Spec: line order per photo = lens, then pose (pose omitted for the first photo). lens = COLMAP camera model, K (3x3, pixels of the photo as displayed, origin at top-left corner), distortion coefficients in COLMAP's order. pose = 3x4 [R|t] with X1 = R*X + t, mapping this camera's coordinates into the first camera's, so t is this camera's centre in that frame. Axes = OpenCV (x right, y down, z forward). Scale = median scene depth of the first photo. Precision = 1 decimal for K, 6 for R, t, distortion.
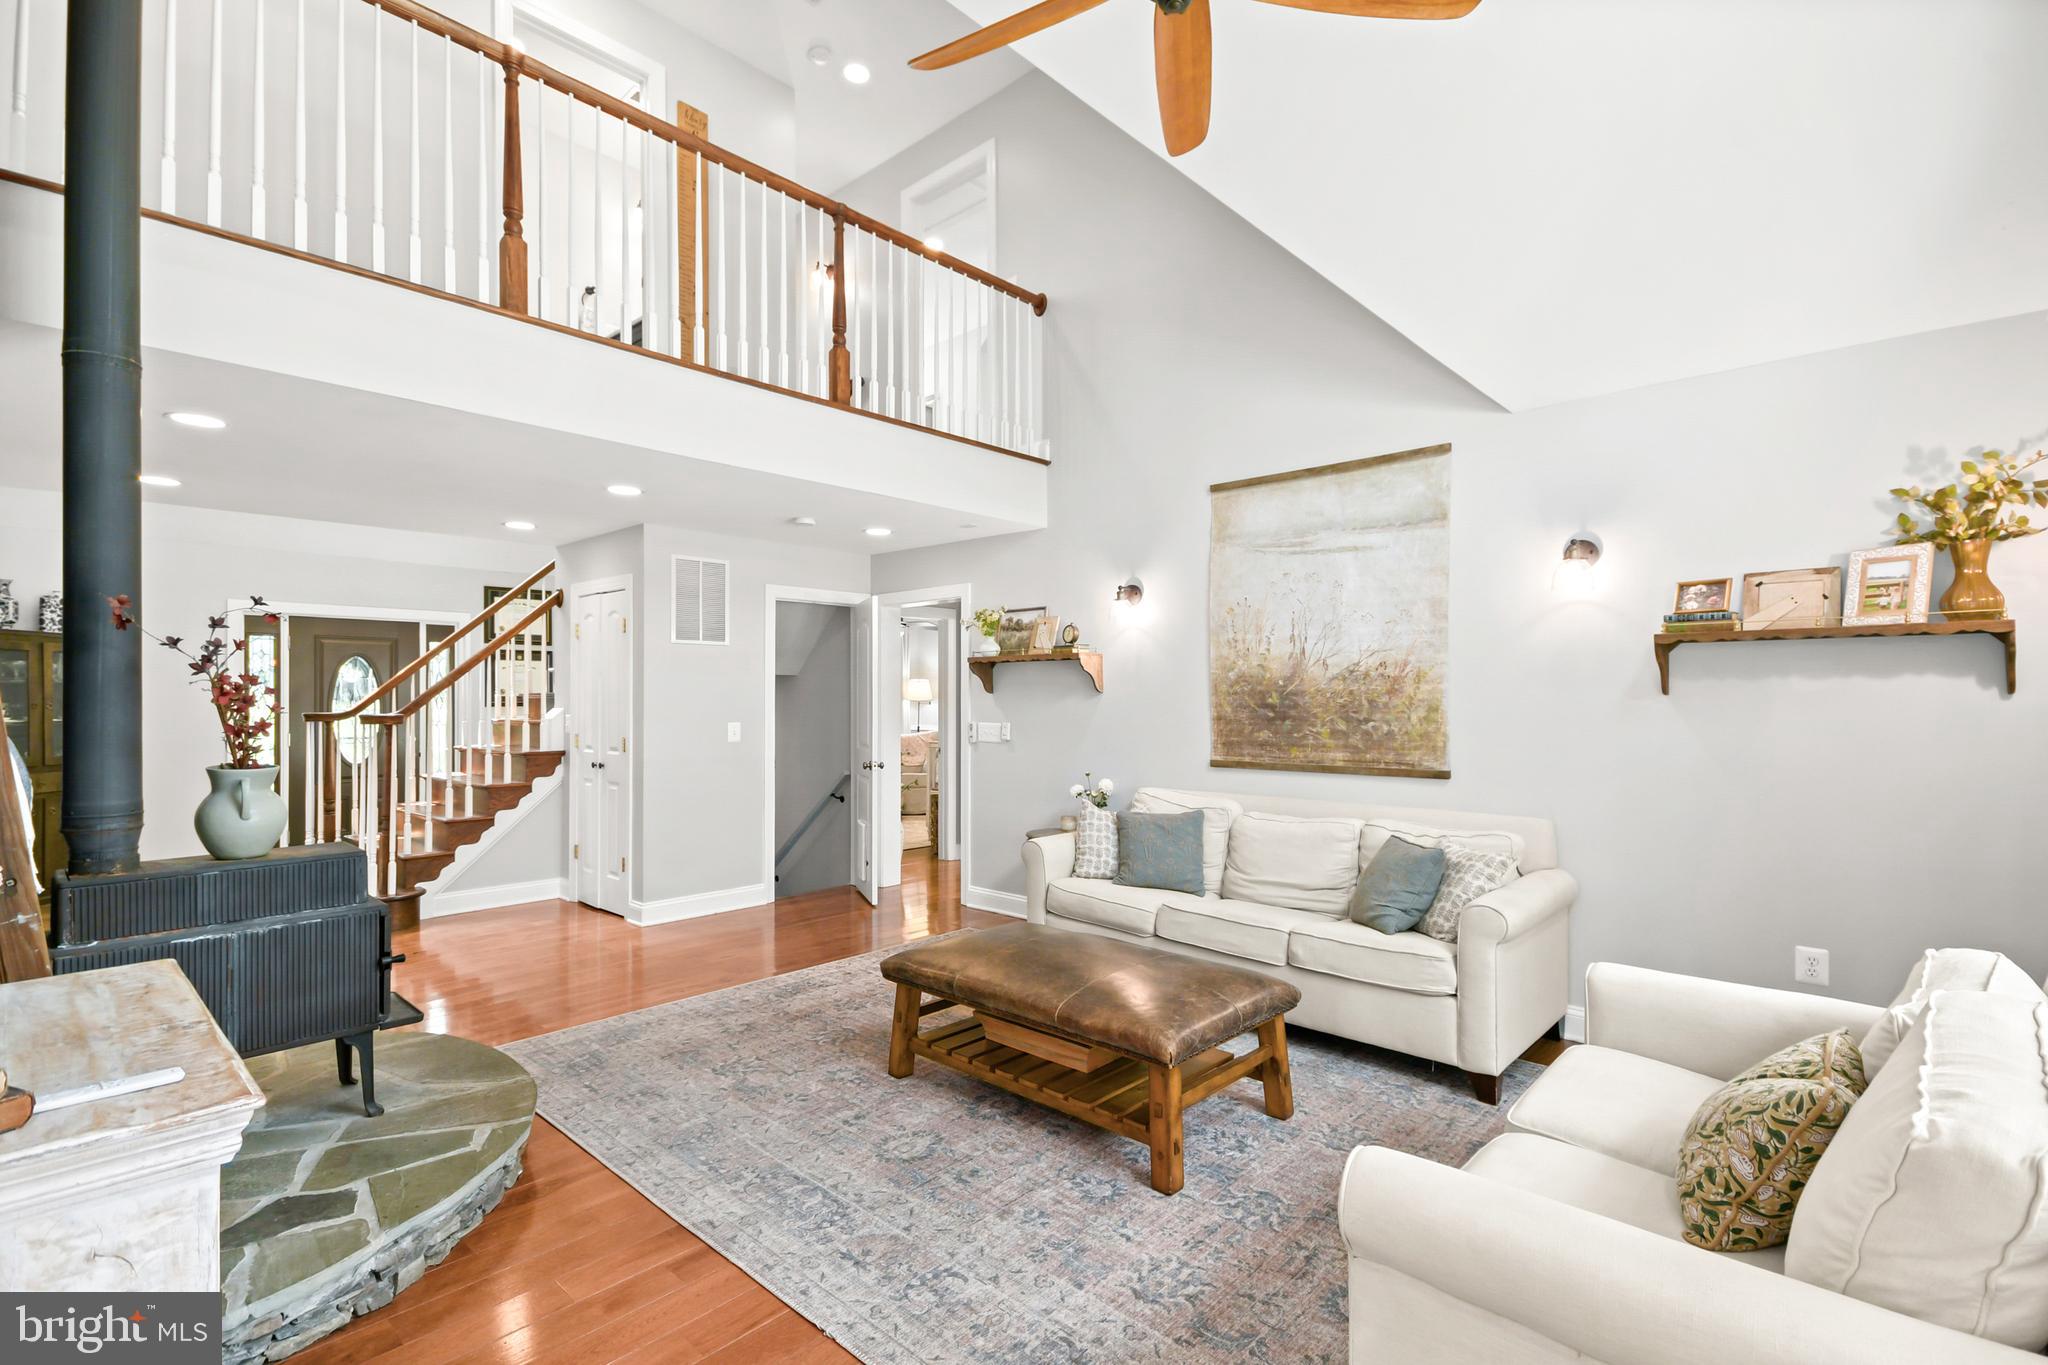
lens RADIAL K [[944.9, 0, 1016.0], [0, 944.9, 686.9], [0, 0, 1]] dist [0.017951, -0.000419]
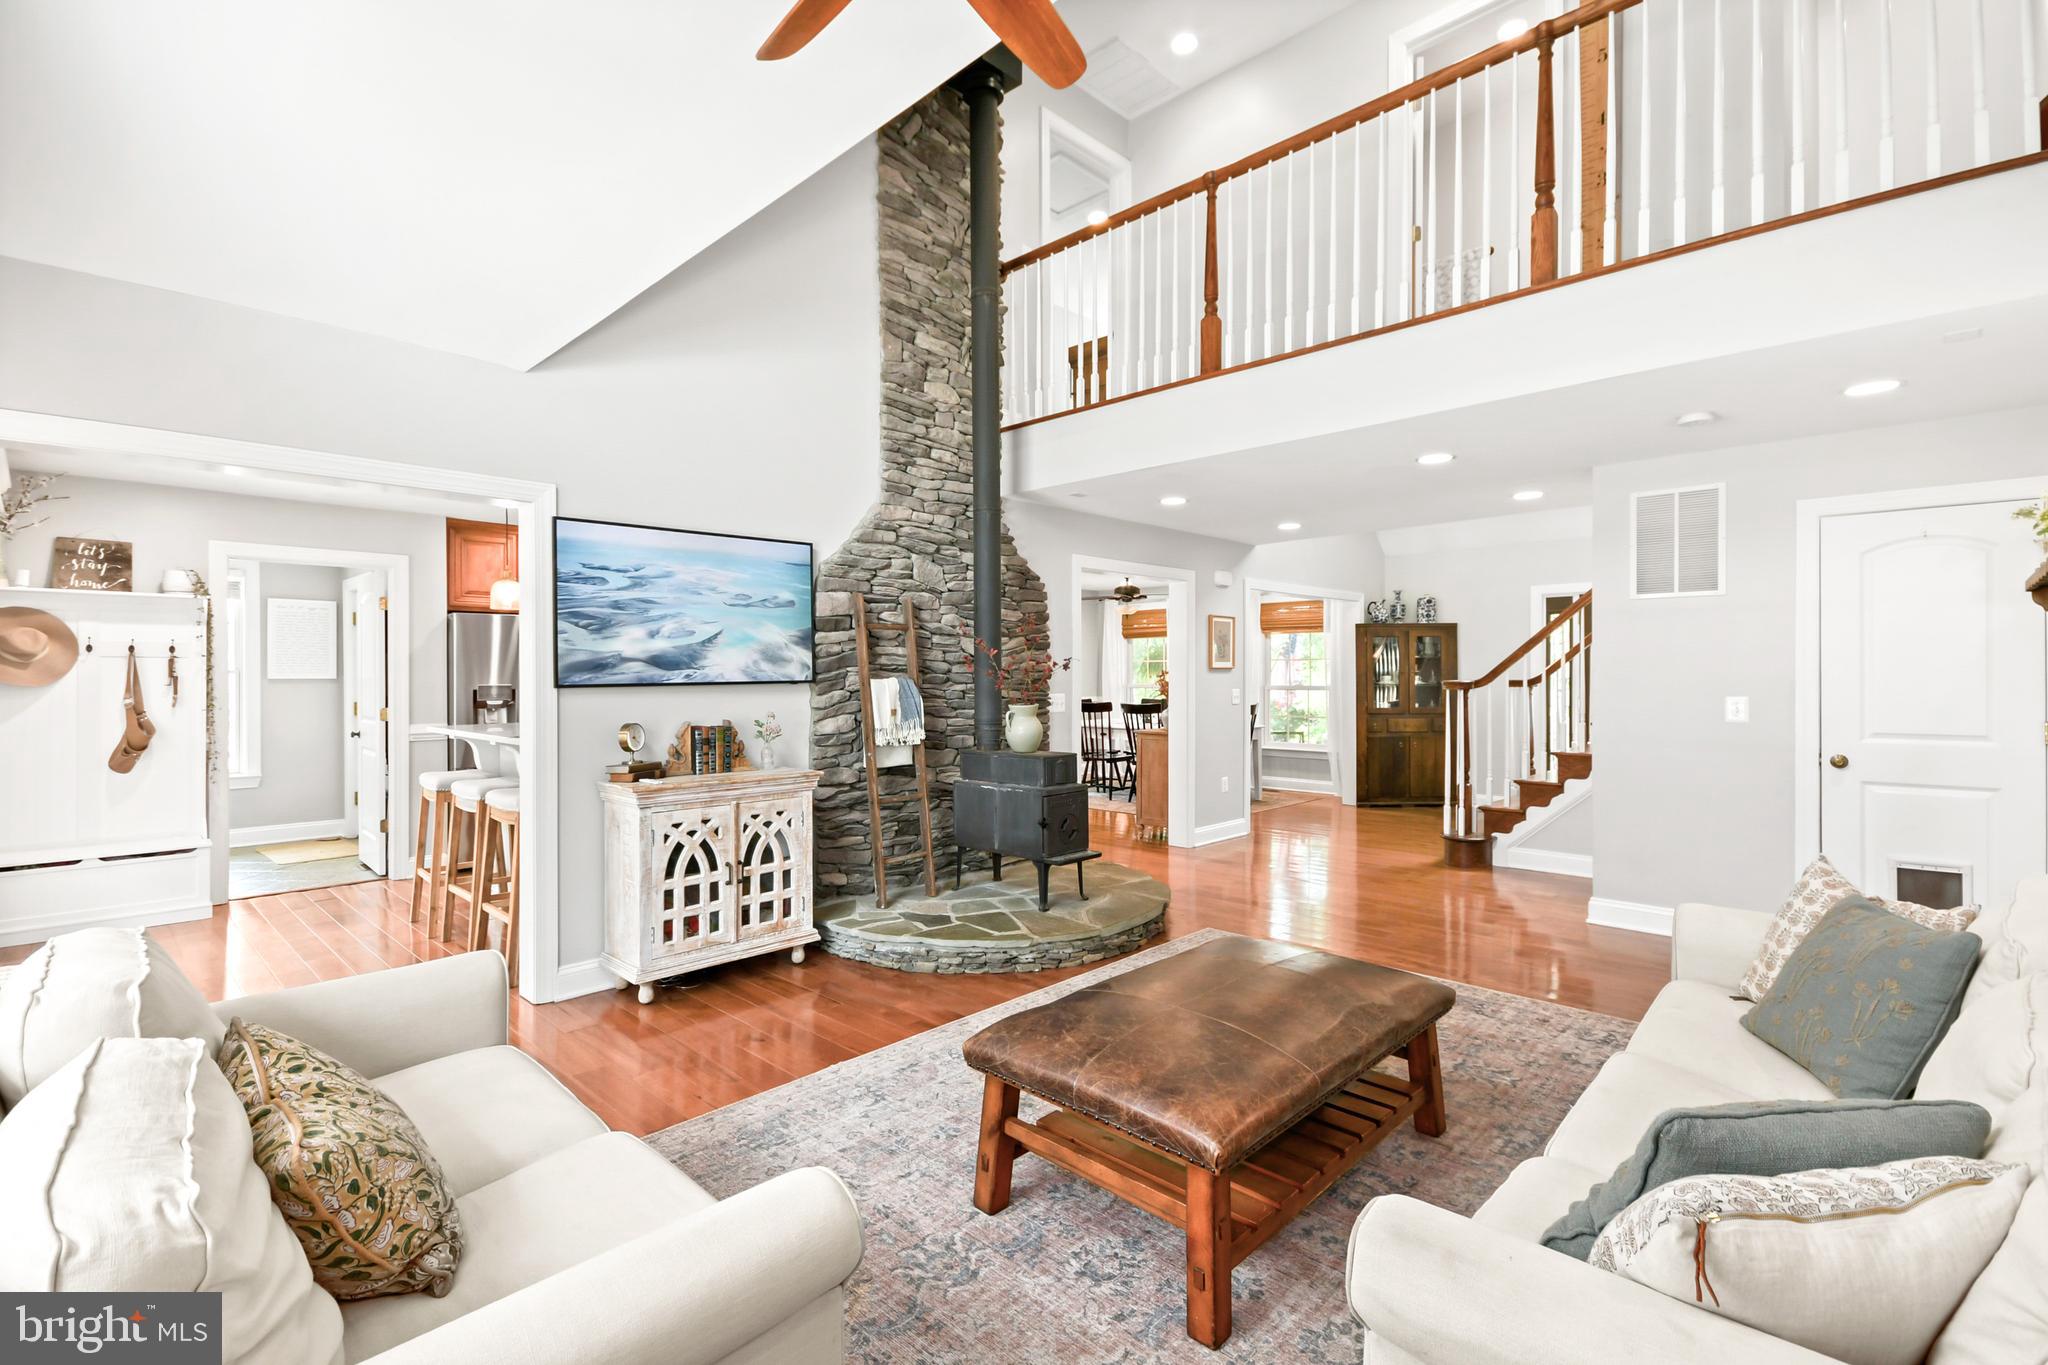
lens RADIAL K [[944.9, 0, 1036.6], [0, 944.9, 654.0], [0, 0, 1]] dist [0.017951, -0.000419]
pose [[-0.016318, -0.019200, -0.999683, 0.664230], [0.016206, 0.999679, -0.019464, 0.014353], [0.999736, -0.016519, -0.016001, 0.662184]]
